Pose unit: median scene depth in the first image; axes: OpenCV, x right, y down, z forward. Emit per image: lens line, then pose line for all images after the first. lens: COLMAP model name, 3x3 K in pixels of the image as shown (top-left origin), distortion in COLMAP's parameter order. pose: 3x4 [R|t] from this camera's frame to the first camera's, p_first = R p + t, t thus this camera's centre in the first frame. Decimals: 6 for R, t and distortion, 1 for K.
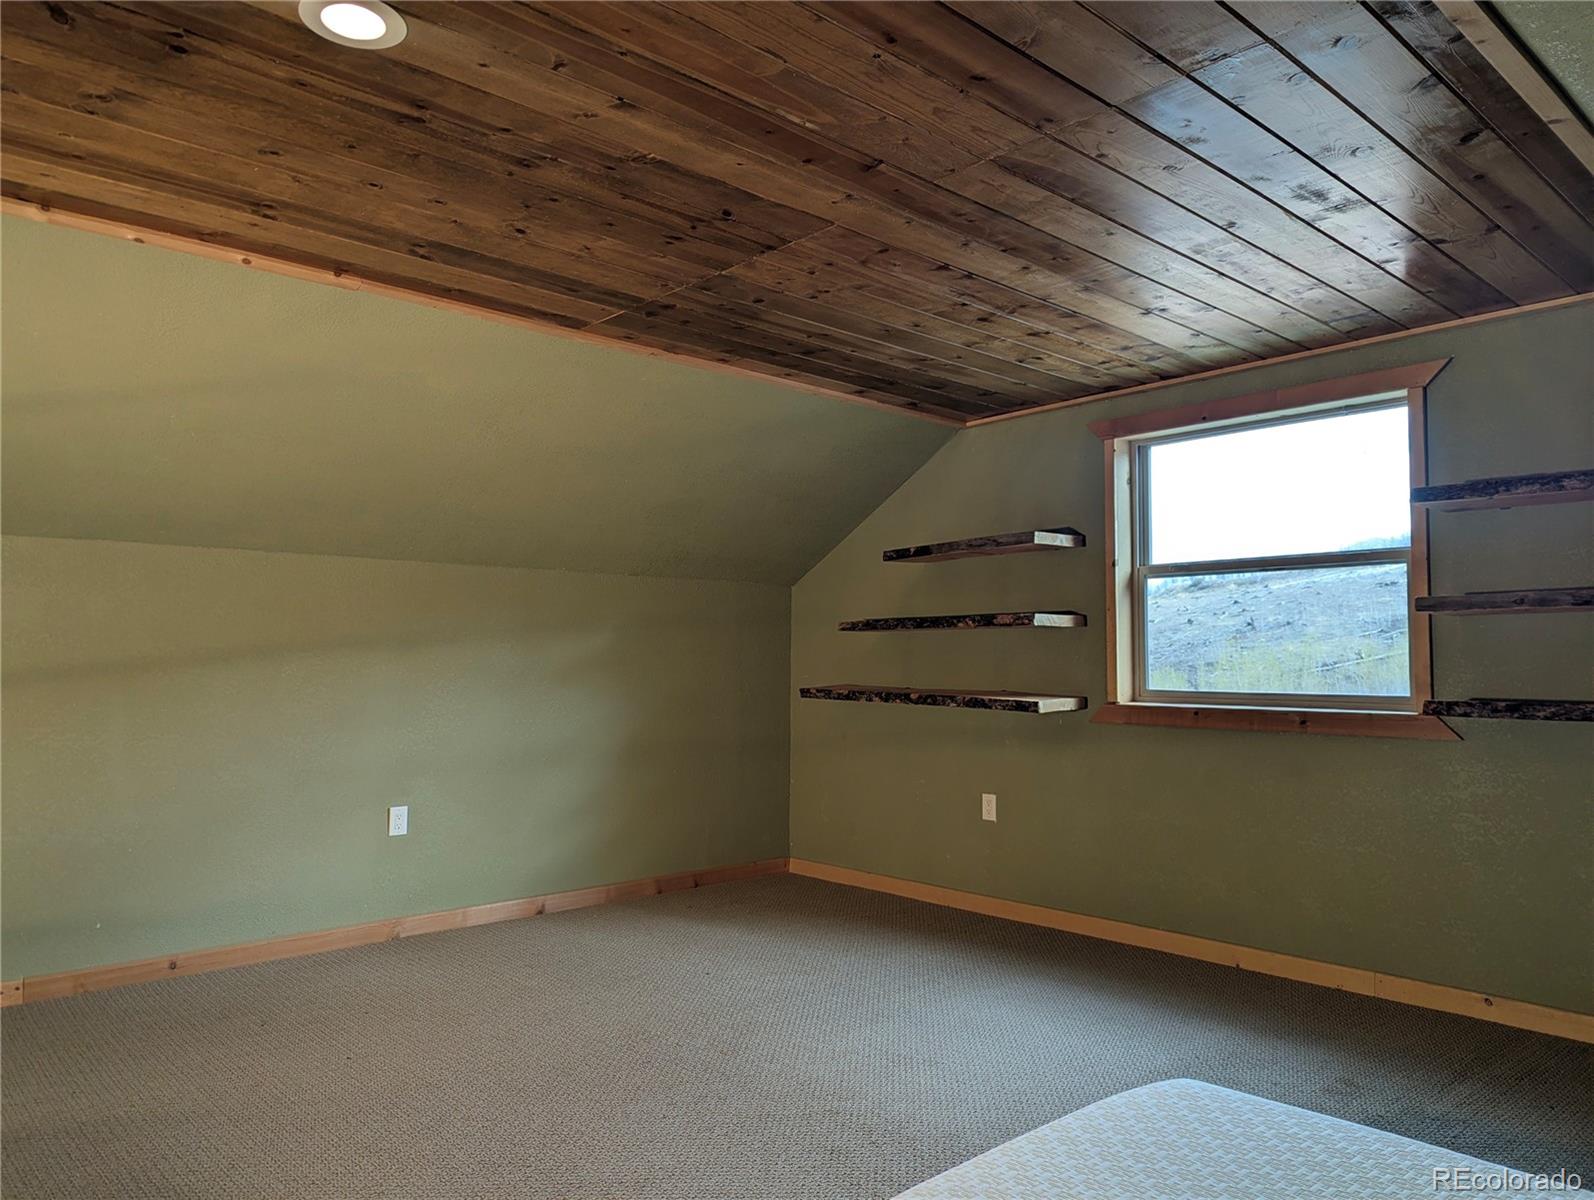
lens RADIAL K [[1130.2, 0, 788.7], [0, 1130.2, 592.2], [0, 0, 1]] dist [0.052224, -0.000539]
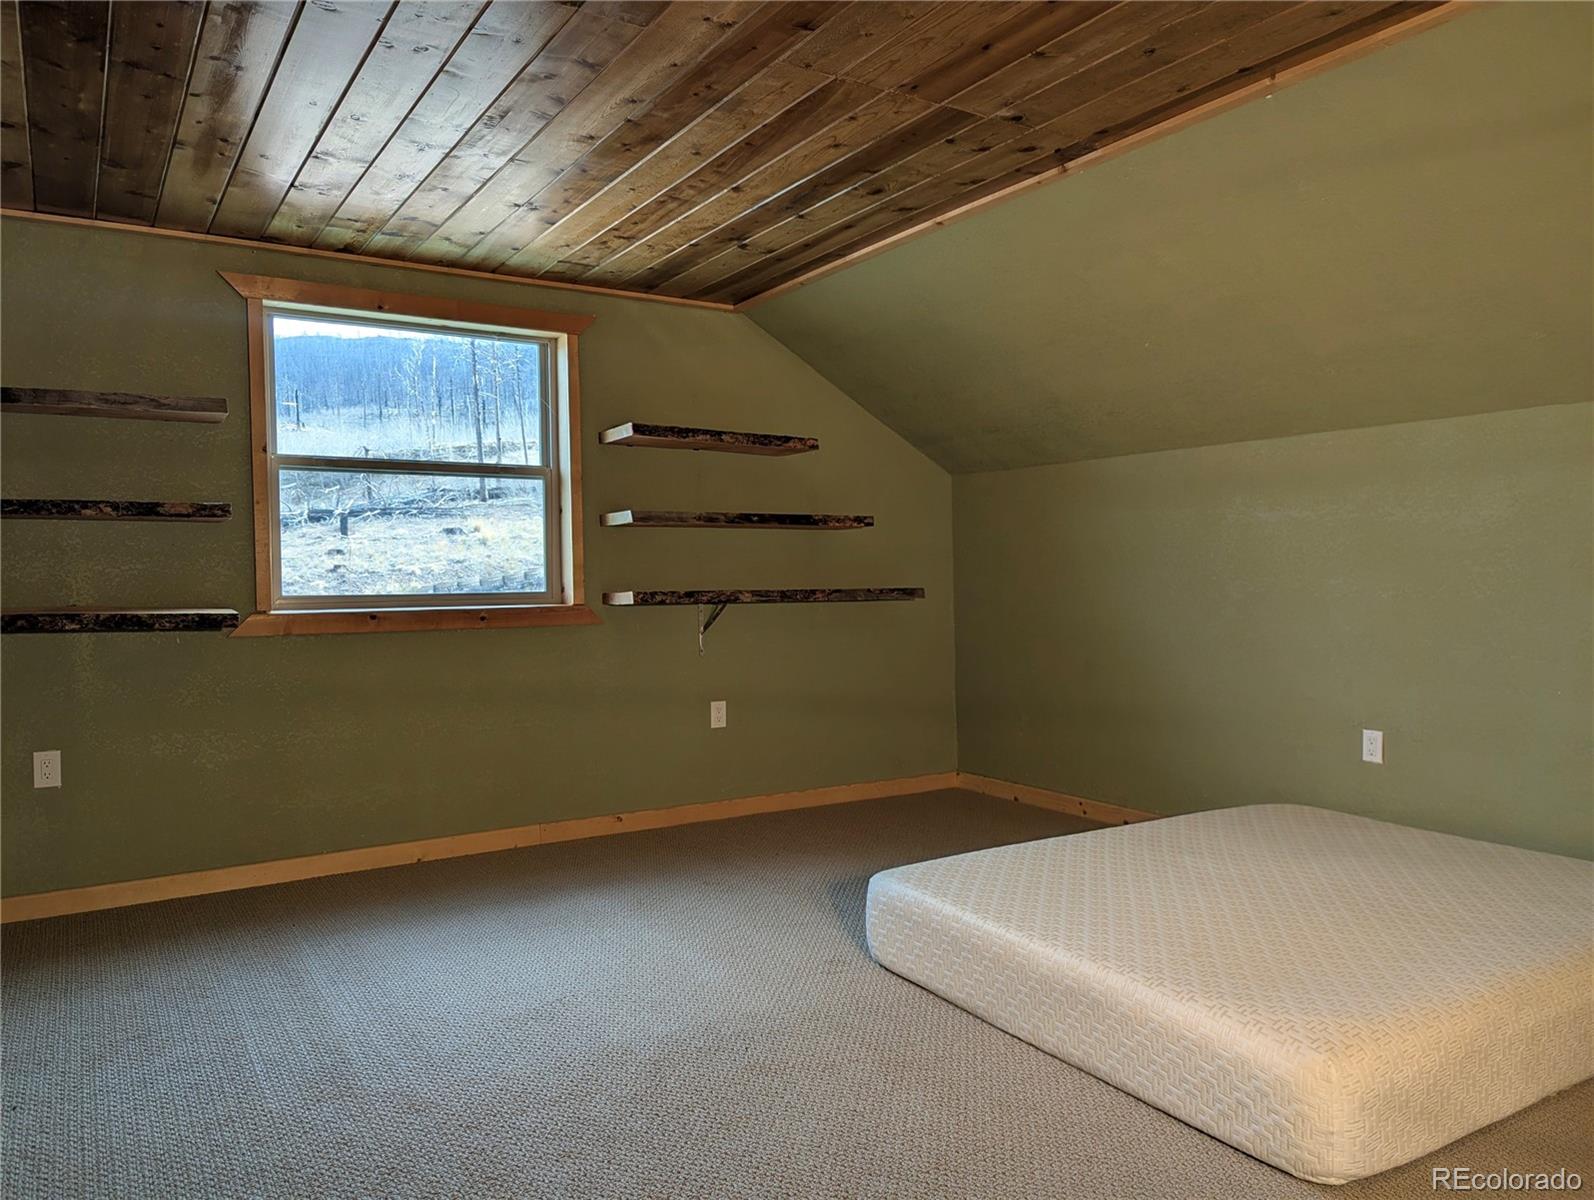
lens RADIAL K [[1130.2, 0, 789.7], [0, 1130.2, 603.0], [0, 0, 1]] dist [0.052224, -0.000539]
pose [[0.165820, -0.033949, 0.985572, -0.541854], [-0.052241, 0.997702, 0.043156, 0.035195], [-0.984771, -0.058644, 0.163665, 0.509576]]
